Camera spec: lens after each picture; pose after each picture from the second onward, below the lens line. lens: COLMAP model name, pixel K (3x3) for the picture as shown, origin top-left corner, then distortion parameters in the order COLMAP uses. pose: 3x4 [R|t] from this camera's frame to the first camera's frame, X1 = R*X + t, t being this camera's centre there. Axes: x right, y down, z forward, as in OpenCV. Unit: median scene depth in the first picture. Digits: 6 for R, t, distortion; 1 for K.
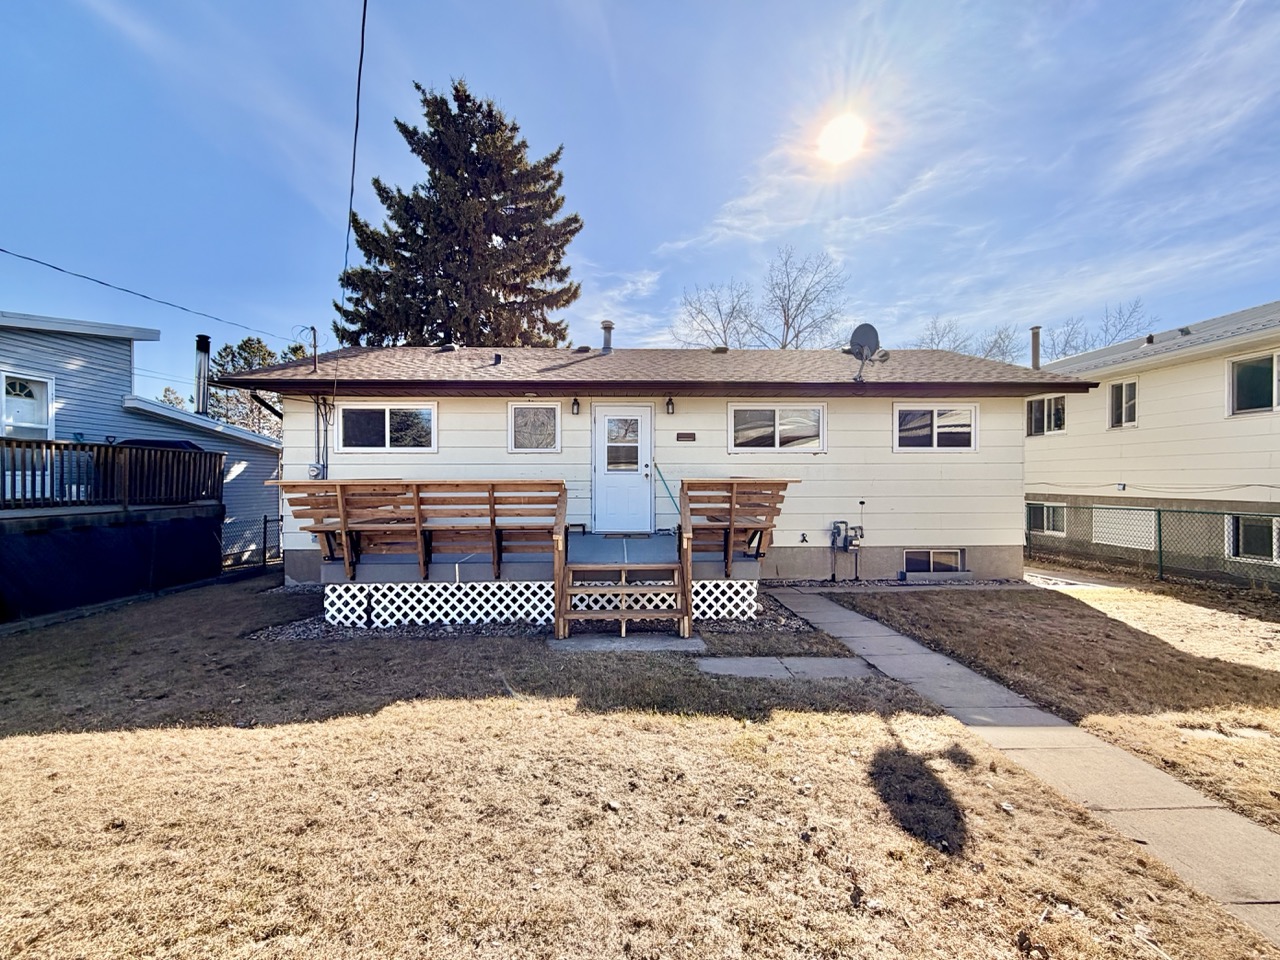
lens RADIAL K [[579.3, 0, 641.8], [0, 579.3, 479.9], [0, 0, 1]] dist [-0.002068, 0.001621]
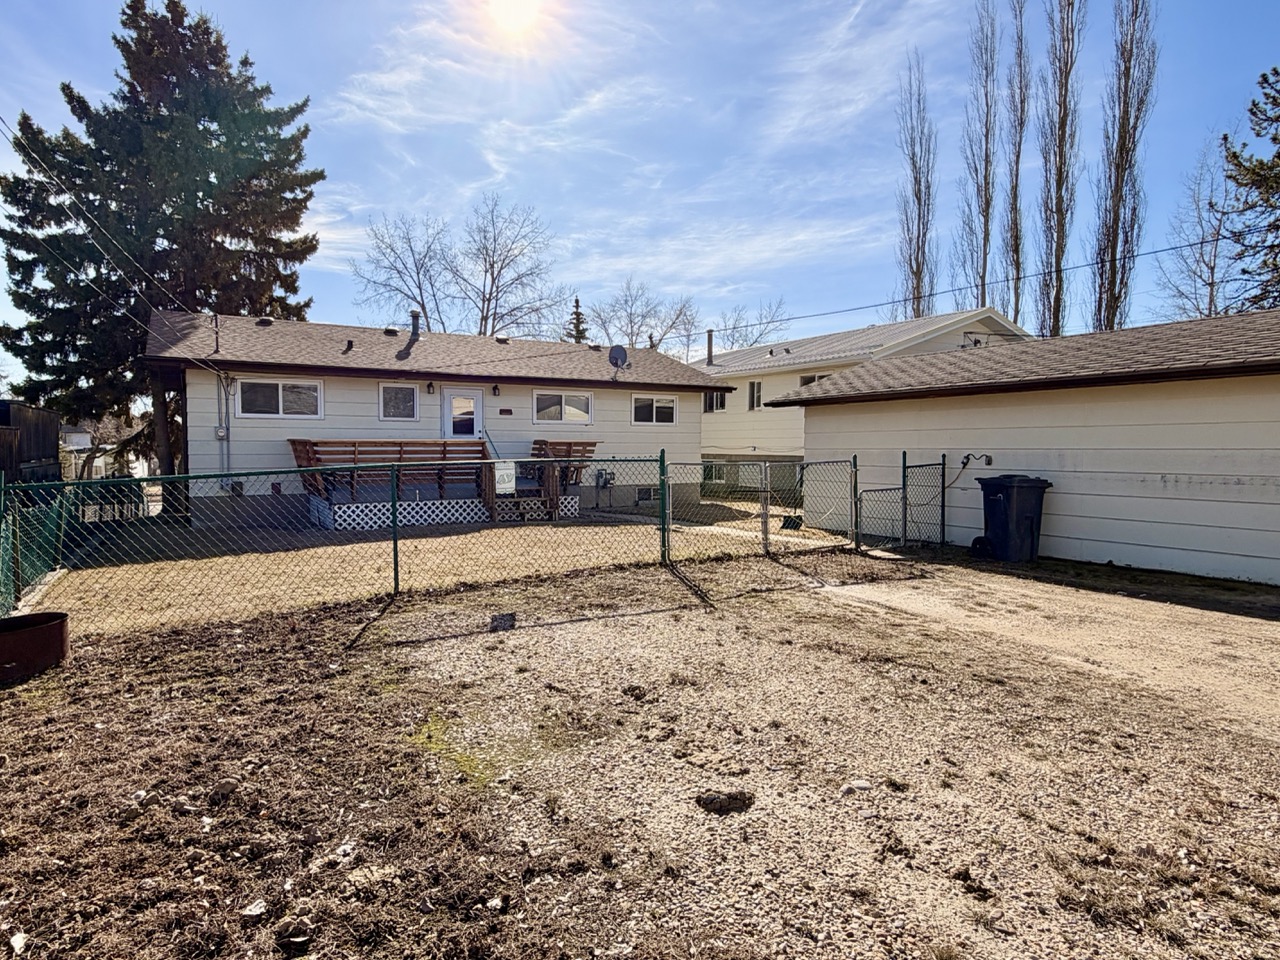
lens RADIAL K [[739.9, 0, 645.5], [0, 739.9, 484.3], [0, 0, 1]] dist [-0.005254, 0.005559]
pose [[0.865483, -0.019354, 0.500565, -0.403133], [-0.005045, 0.998866, 0.047343, 0.013872], [-0.500913, -0.043500, 0.864404, -0.559446]]
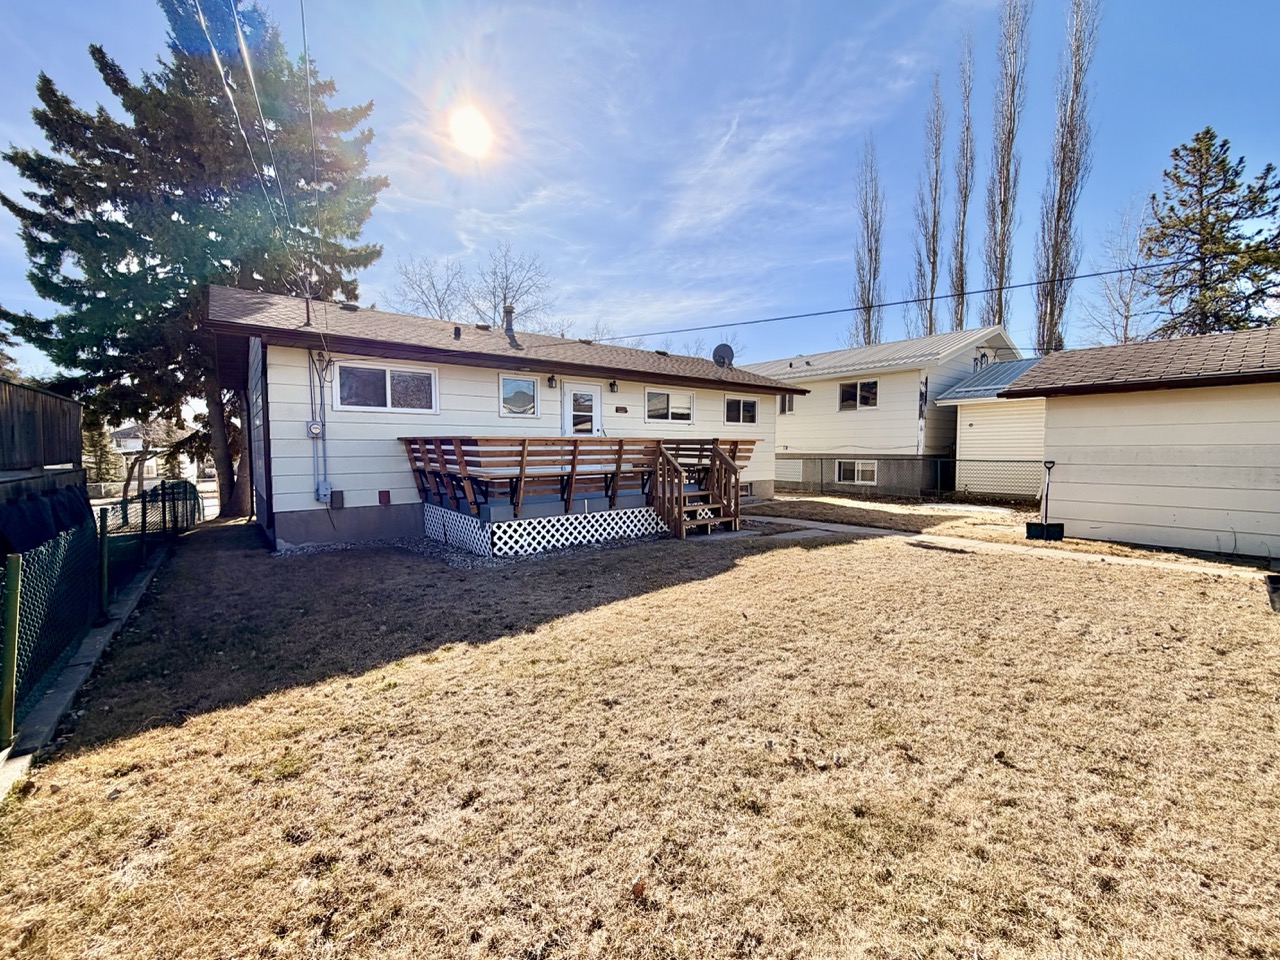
lens RADIAL K [[517.8, 0, 650.5], [0, 517.8, 477.9], [0, 0, 1]] dist [-0.005273, 0.002657]
pose [[0.789455, -0.035561, 0.612778, -0.464543], [0.000725, 0.998374, 0.057005, 0.013263], [-0.613808, -0.044558, 0.788197, -0.018177]]
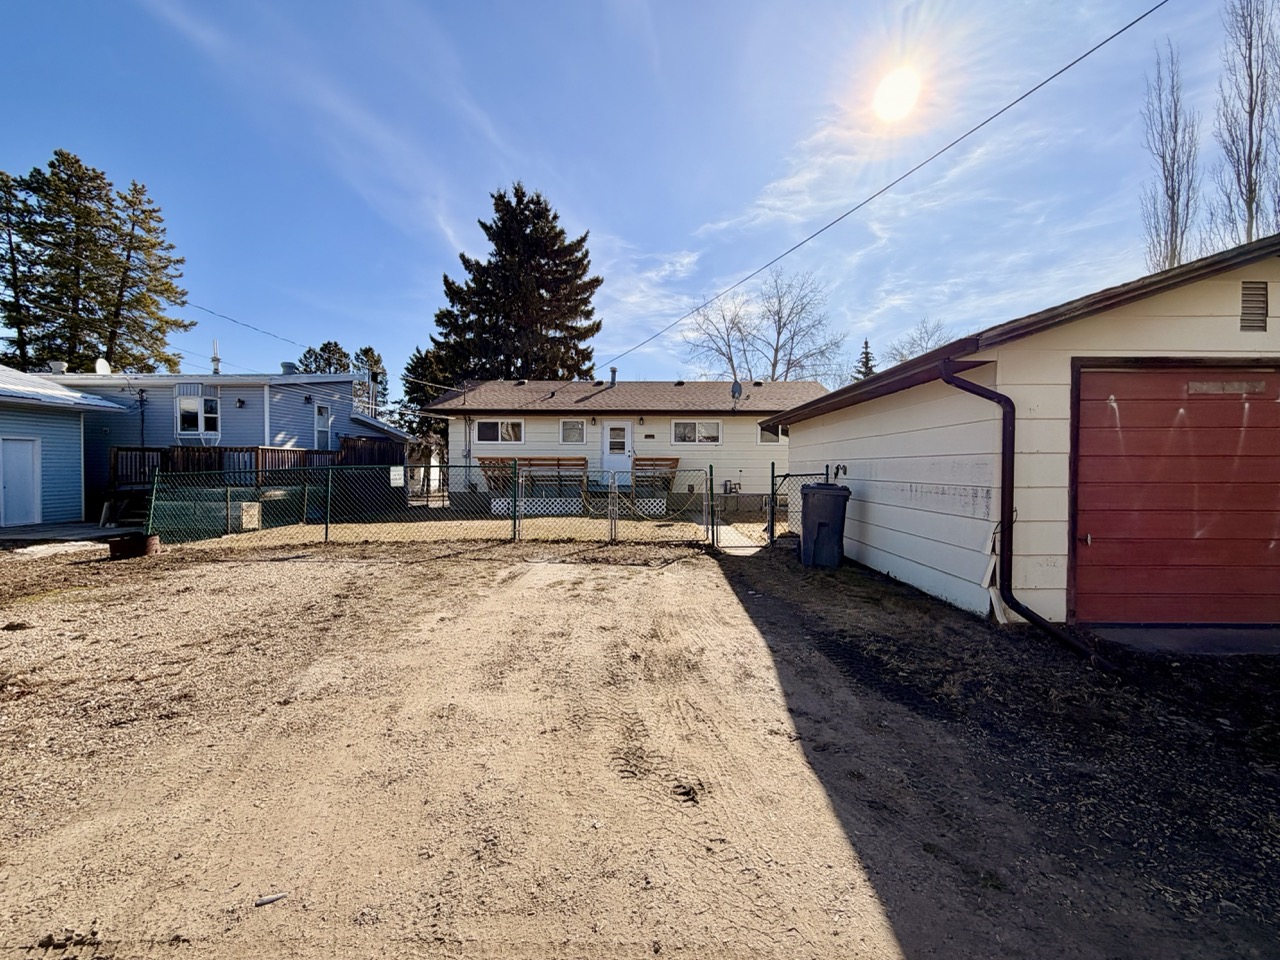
lens RADIAL K [[598.3, 0, 664.2], [0, 598.3, 487.5], [0, 0, 1]] dist [-0.000129, -0.000083]
pose [[0.999828, 0.009008, -0.016220, 0.117381], [-0.008457, 0.999395, 0.033743, 0.021502], [0.016514, -0.033600, 0.999299, -0.749733]]
